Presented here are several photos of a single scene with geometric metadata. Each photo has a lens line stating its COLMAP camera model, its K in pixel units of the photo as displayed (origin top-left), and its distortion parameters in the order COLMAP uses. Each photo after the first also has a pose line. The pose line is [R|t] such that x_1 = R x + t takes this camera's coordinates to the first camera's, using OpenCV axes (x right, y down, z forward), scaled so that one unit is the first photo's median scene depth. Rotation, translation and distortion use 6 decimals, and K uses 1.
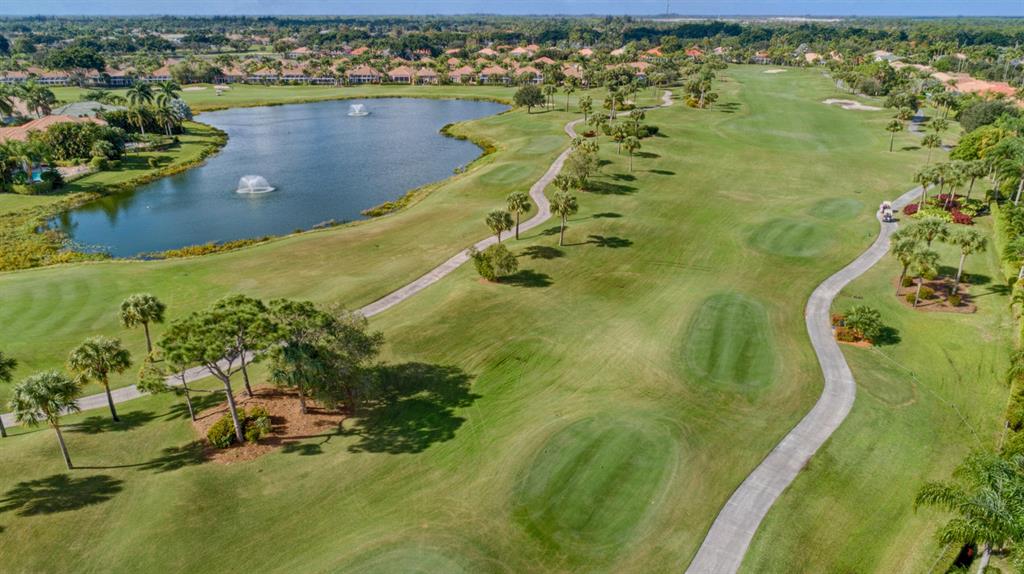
lens RADIAL K [[686.1, 0, 509.5], [0, 686.1, 287.3], [0, 0, 1]] dist [-0.005395, 0.007603]
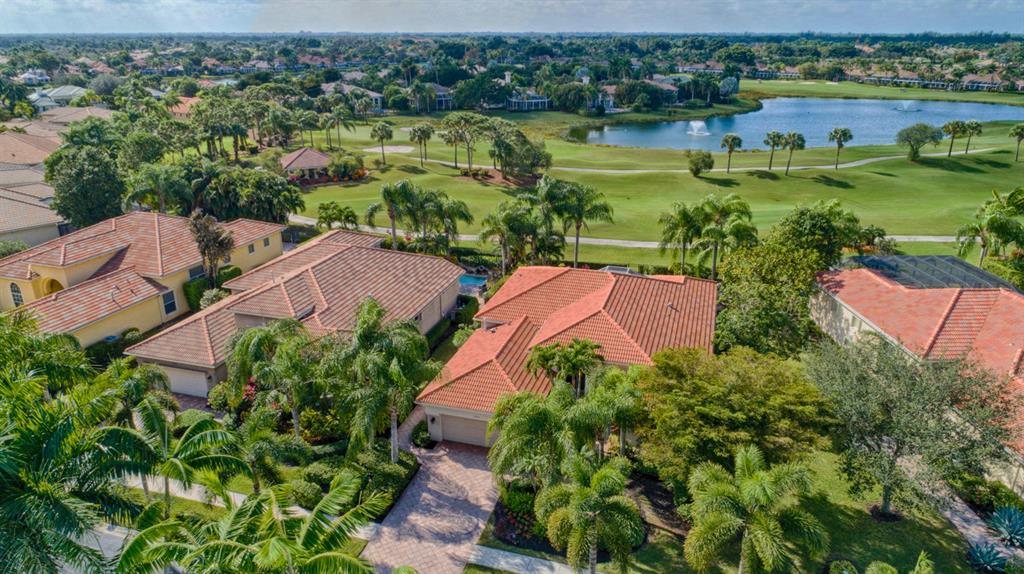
lens RADIAL K [[688.6, 0, 509.3], [0, 688.6, 288.1], [0, 0, 1]] dist [-0.005199, 0.006990]
pose [[0.561260, 0.292759, -0.774132, 0.242139], [-0.311087, 0.941384, 0.130466, 0.037541], [0.766950, 0.167596, 0.619434, -0.039149]]
